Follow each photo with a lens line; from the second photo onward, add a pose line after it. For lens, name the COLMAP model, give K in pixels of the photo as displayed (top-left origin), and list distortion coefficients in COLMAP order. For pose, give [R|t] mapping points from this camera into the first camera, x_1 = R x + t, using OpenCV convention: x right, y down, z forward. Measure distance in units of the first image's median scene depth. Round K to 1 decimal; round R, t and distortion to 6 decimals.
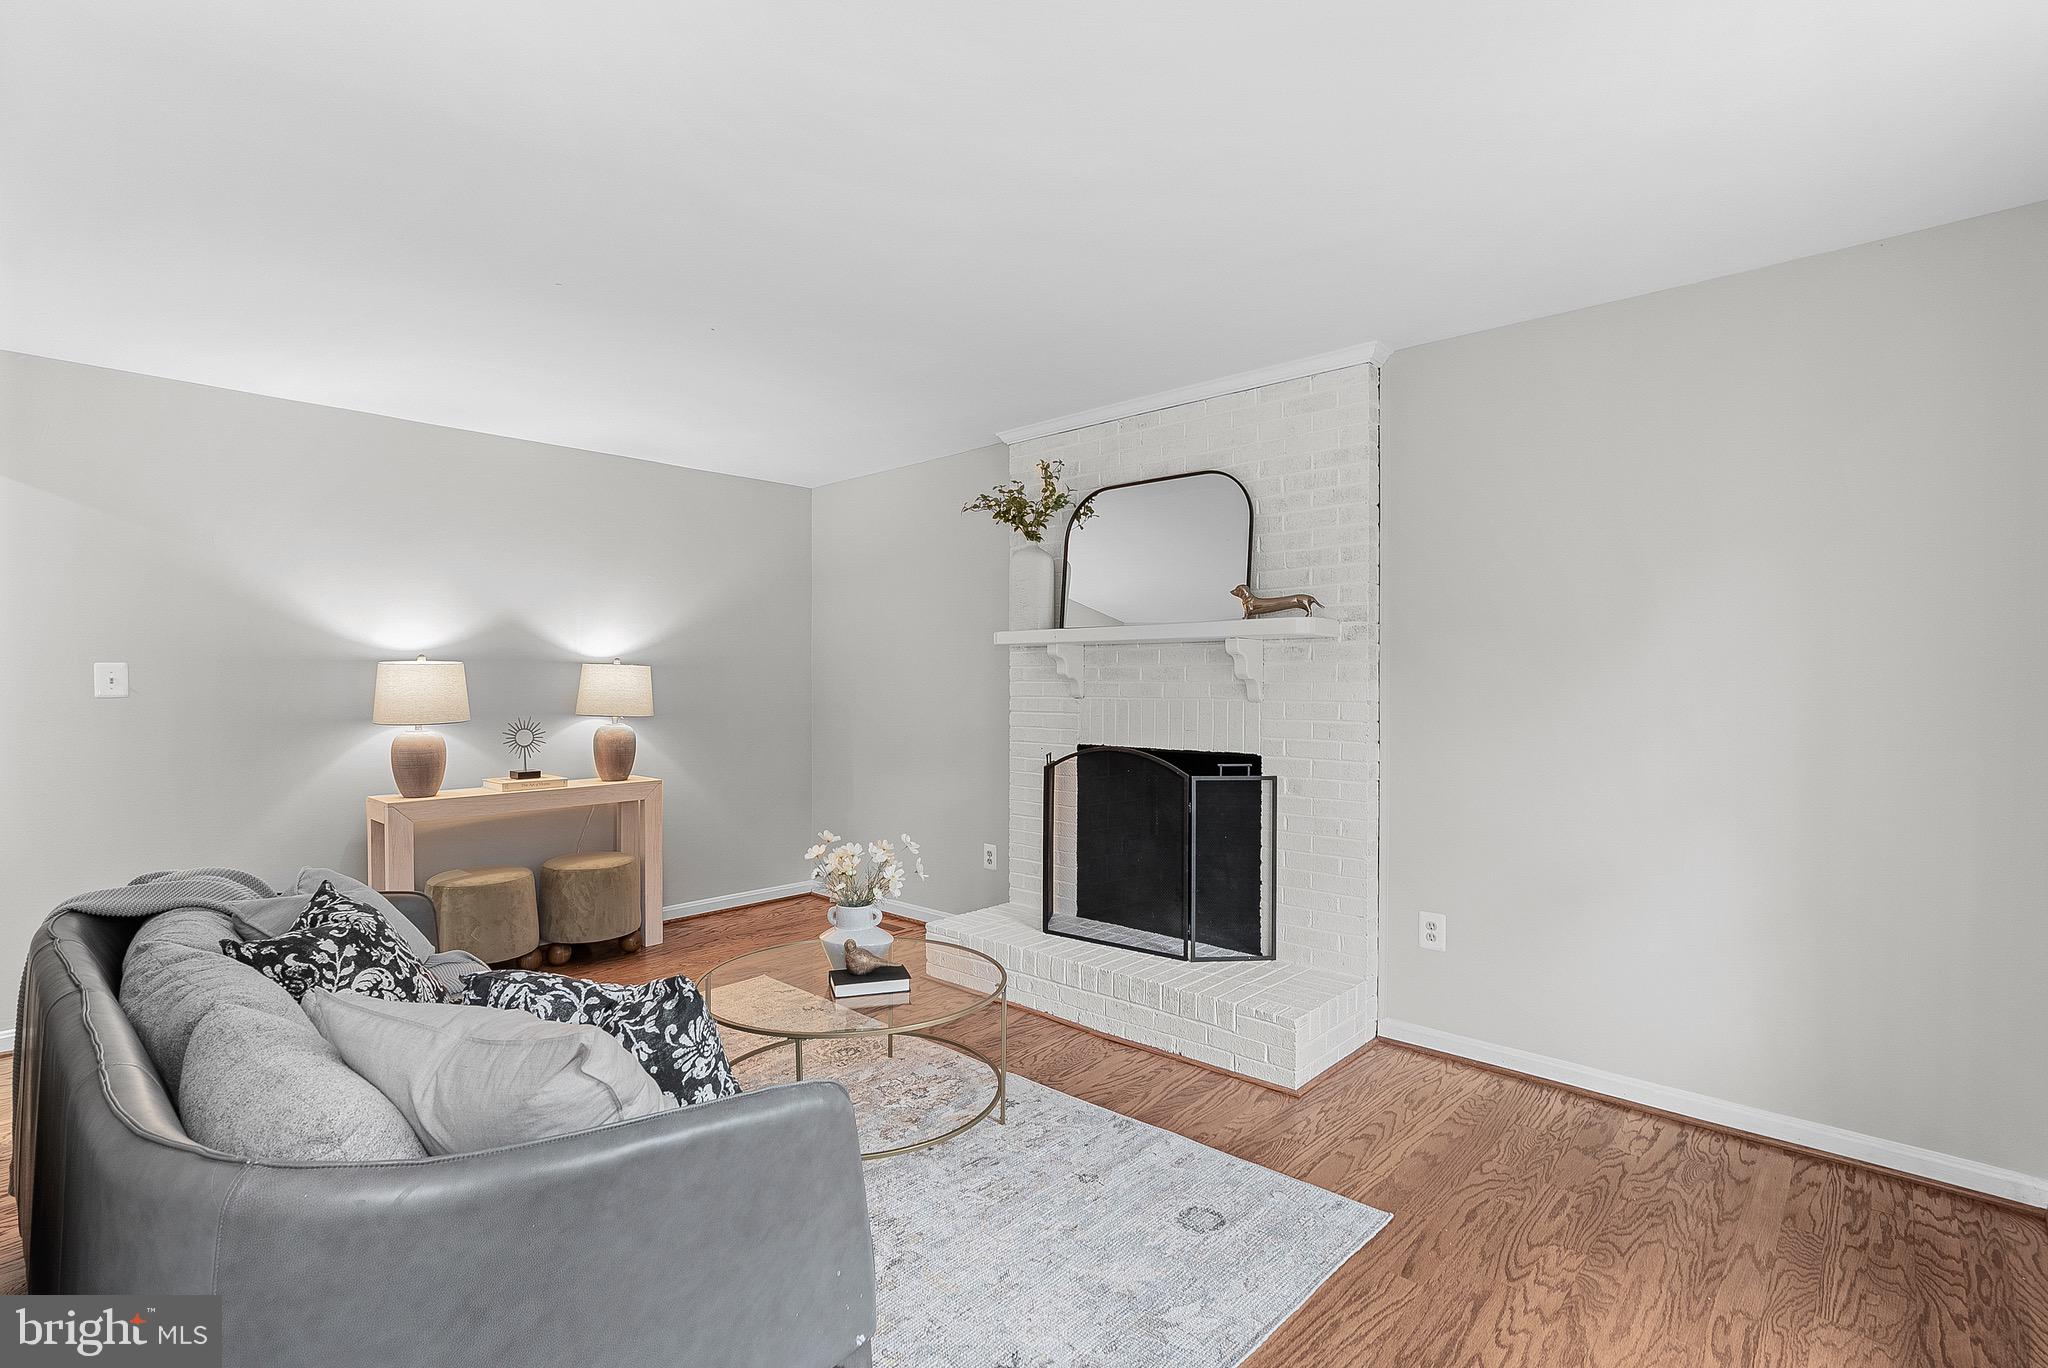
lens RADIAL K [[938.1, 0, 1023.4], [0, 938.1, 675.8], [0, 0, 1]] dist [-0.000815, 0.000411]
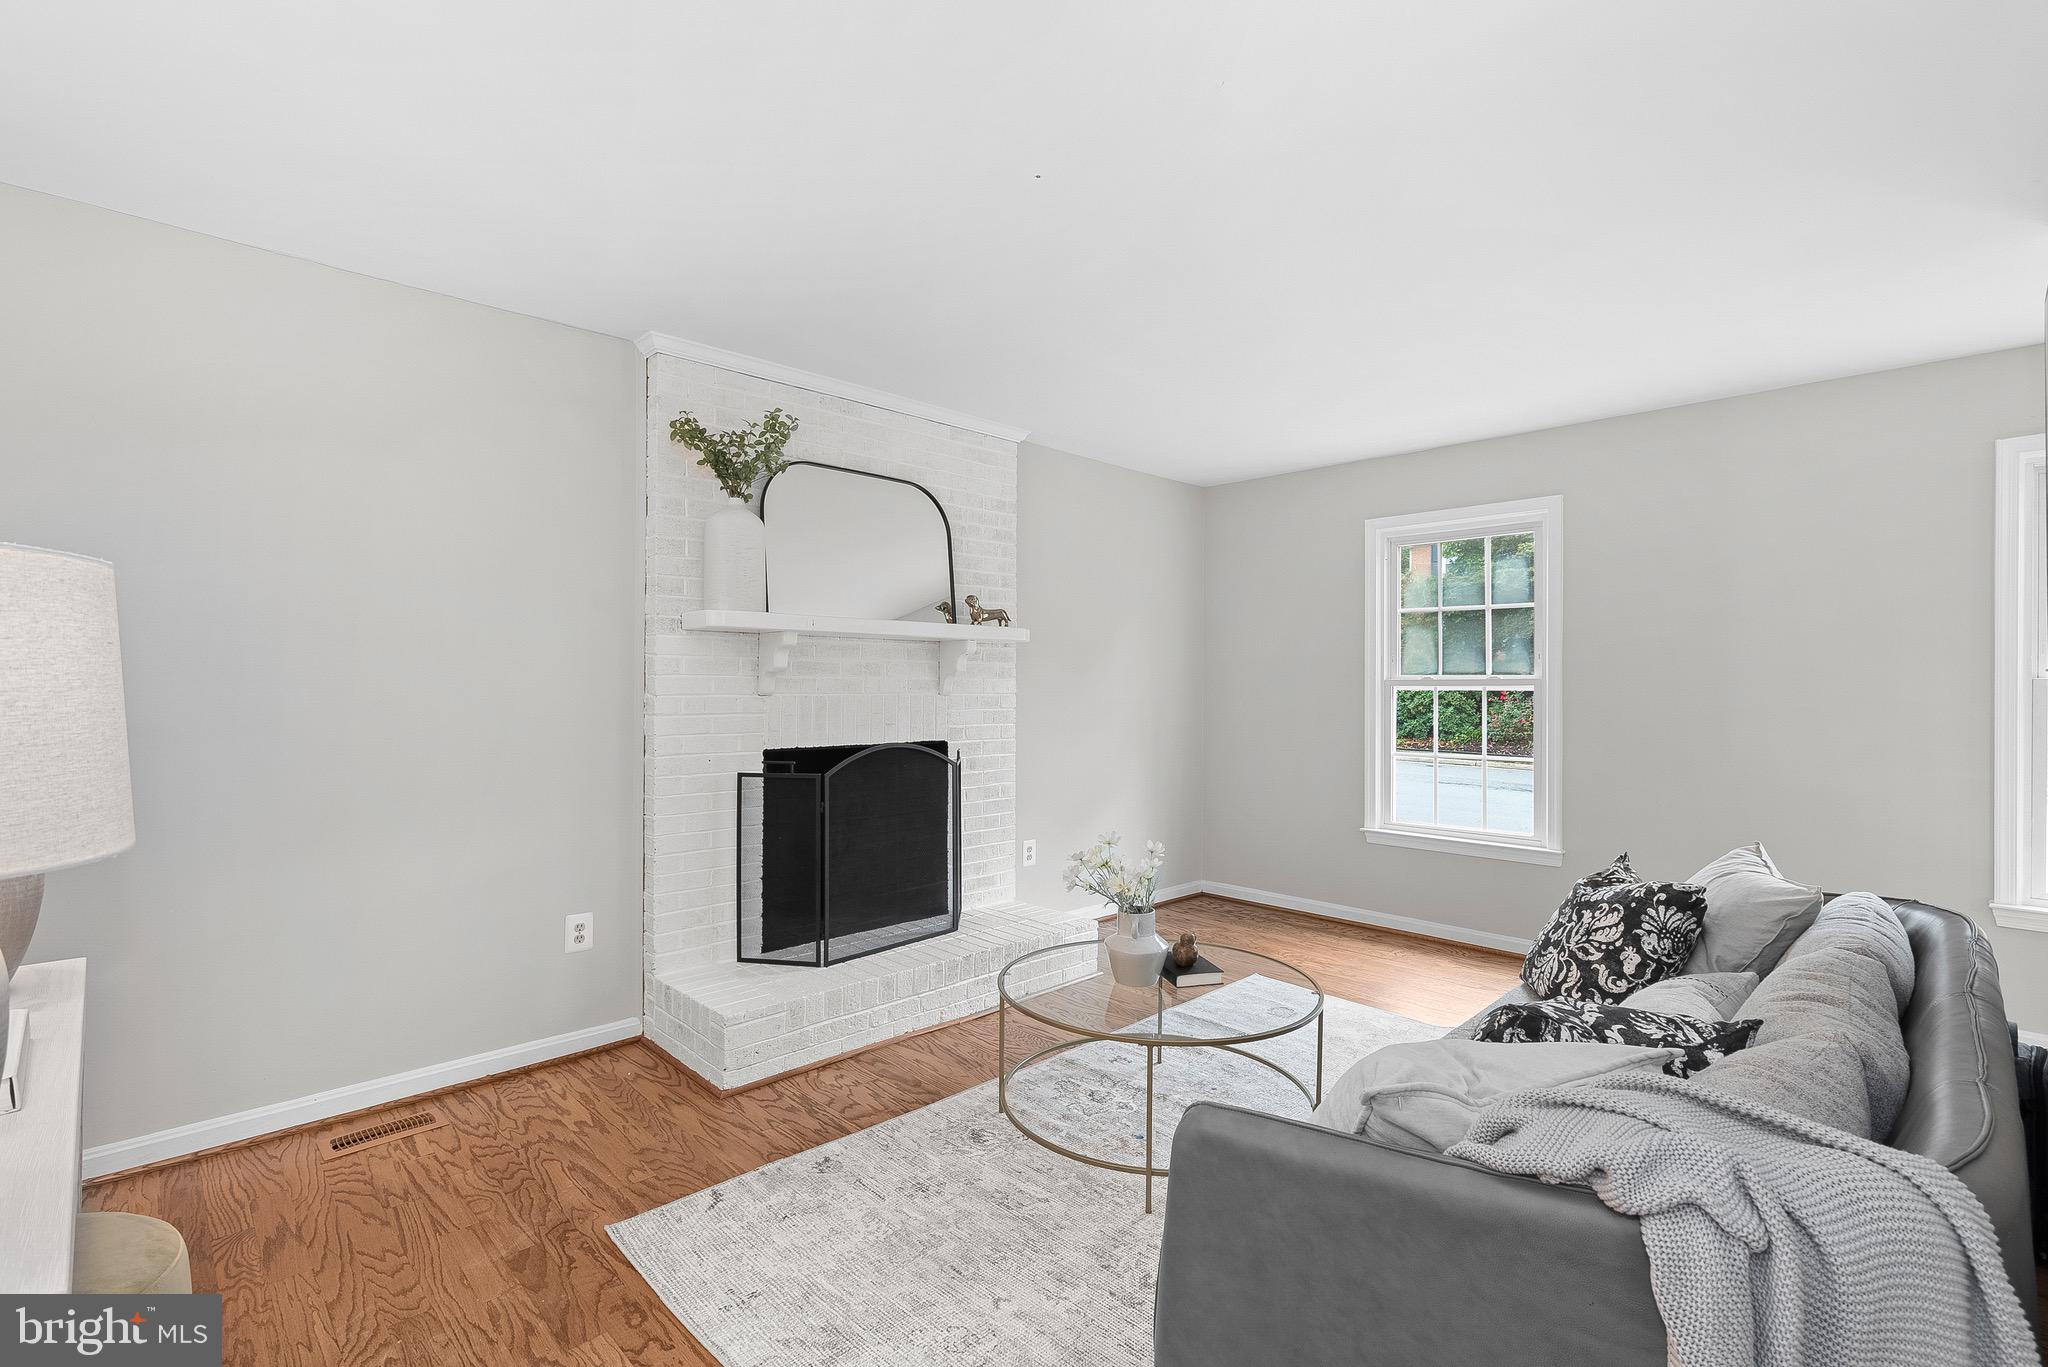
lens RADIAL K [[946.4, 0, 1029.1], [0, 946.4, 668.4], [0, 0, 1]] dist [-0.002913, 0.000744]
pose [[0.066960, 0.014376, 0.997652, -0.893683], [-0.010221, 0.999854, -0.013722, 0.009489], [-0.997703, -0.009278, 0.067097, 0.803256]]
